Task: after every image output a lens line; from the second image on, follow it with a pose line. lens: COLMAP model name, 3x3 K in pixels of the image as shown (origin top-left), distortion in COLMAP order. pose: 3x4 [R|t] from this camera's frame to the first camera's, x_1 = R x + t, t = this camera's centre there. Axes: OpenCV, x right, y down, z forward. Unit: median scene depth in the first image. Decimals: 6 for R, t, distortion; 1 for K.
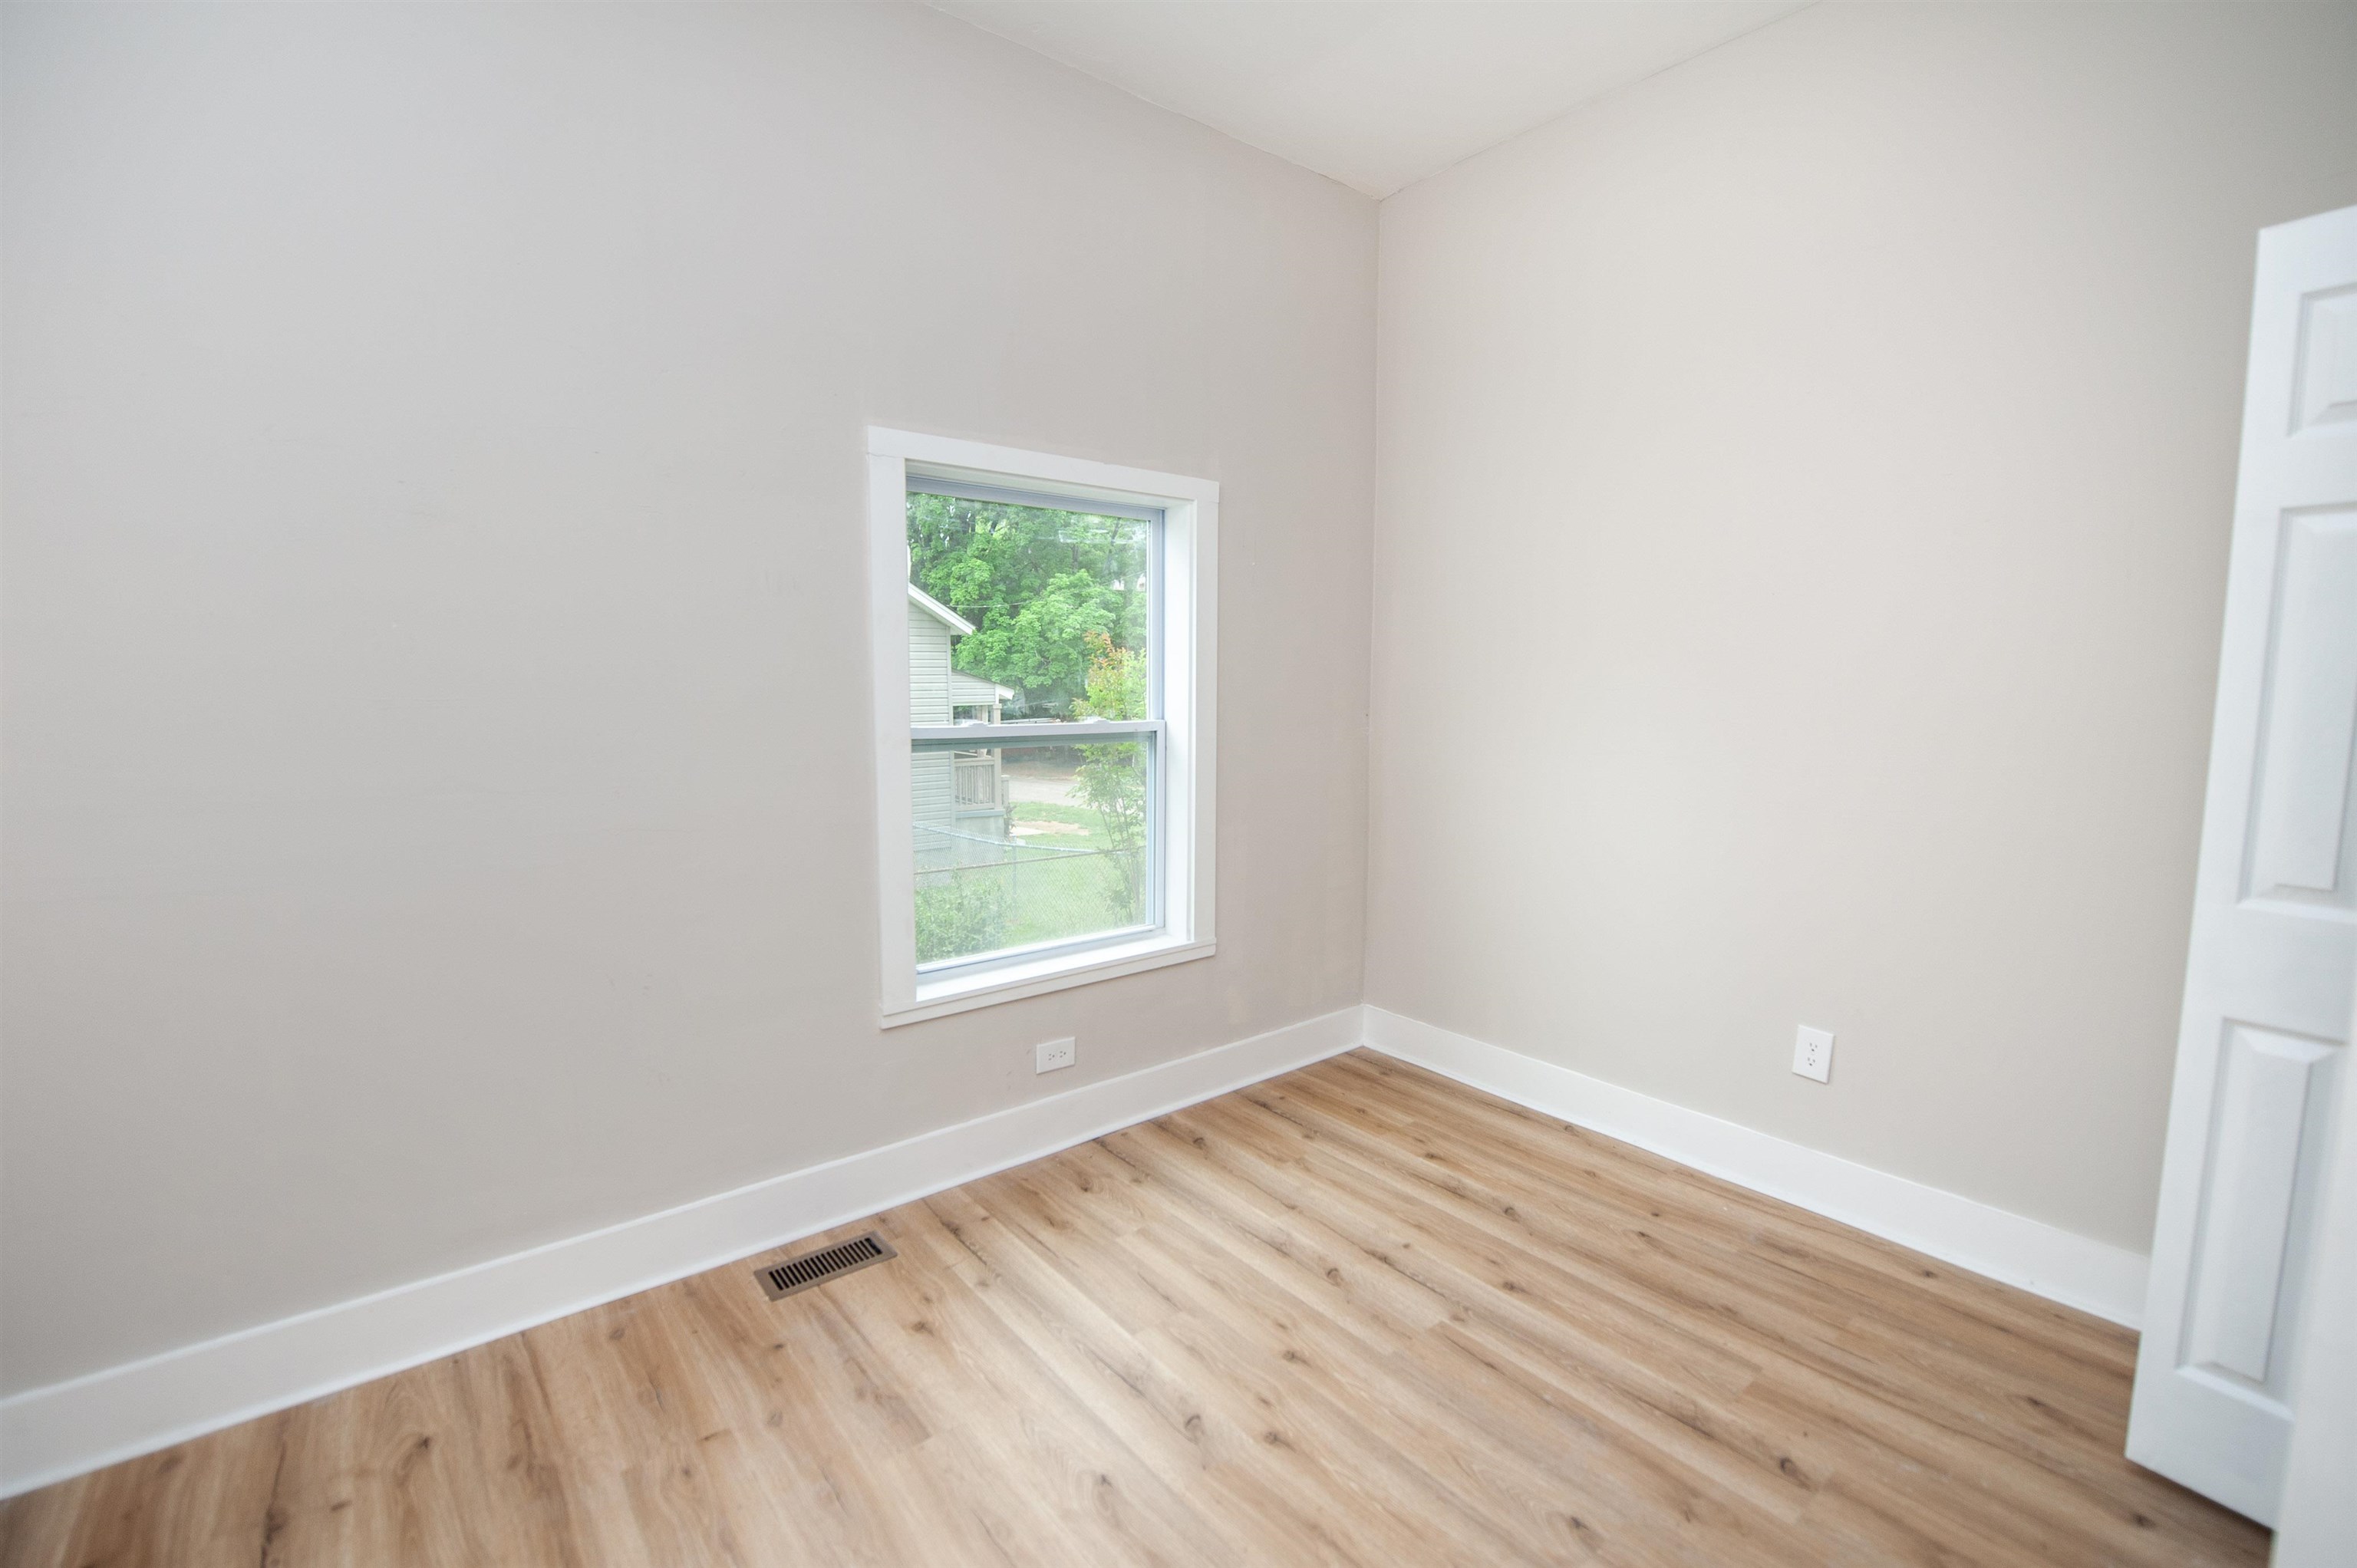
lens RADIAL K [[989.6, 0, 1186.3], [0, 989.6, 785.0], [0, 0, 1]] dist [-0.016826, -0.001394]
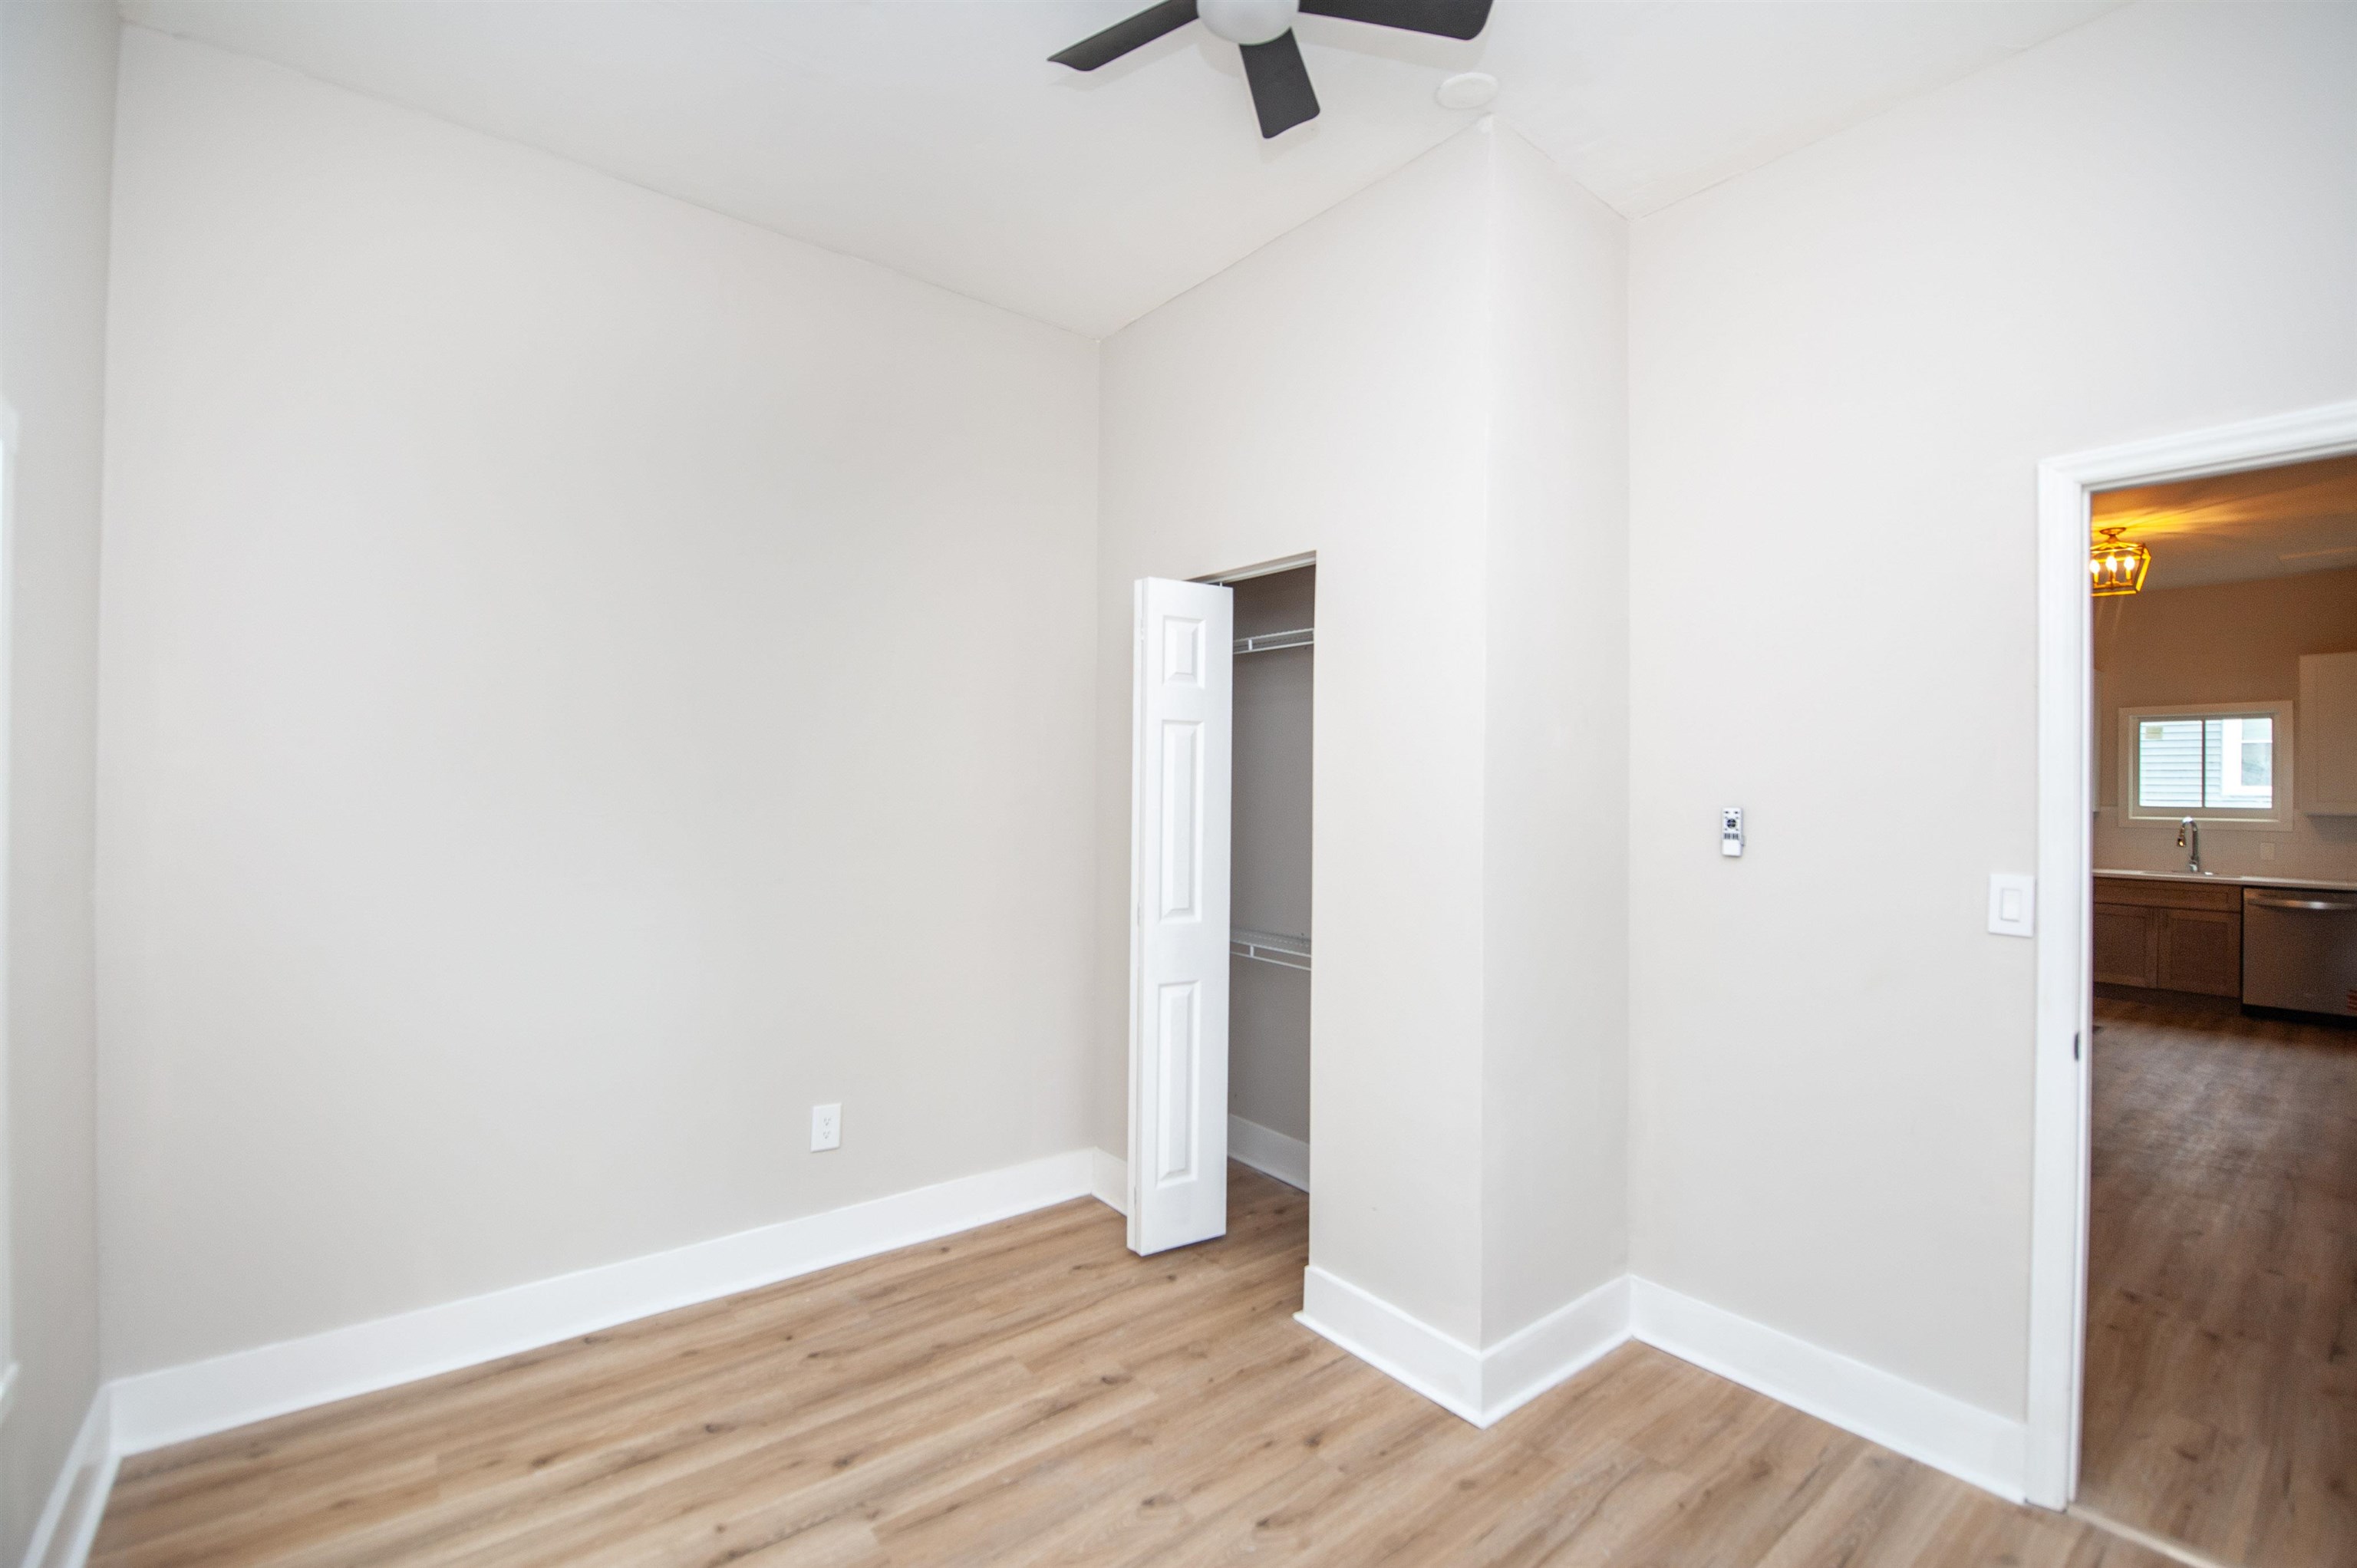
lens RADIAL K [[1150.2, 0, 993.6], [0, 1150.2, 780.2], [0, 0, 1]] dist [0.000335, -0.018905]
pose [[0.038616, 0.003567, 0.999248, -0.769735], [0.096866, 0.995271, -0.007296, -0.113805], [-0.994548, 0.097075, 0.038088, 0.770563]]
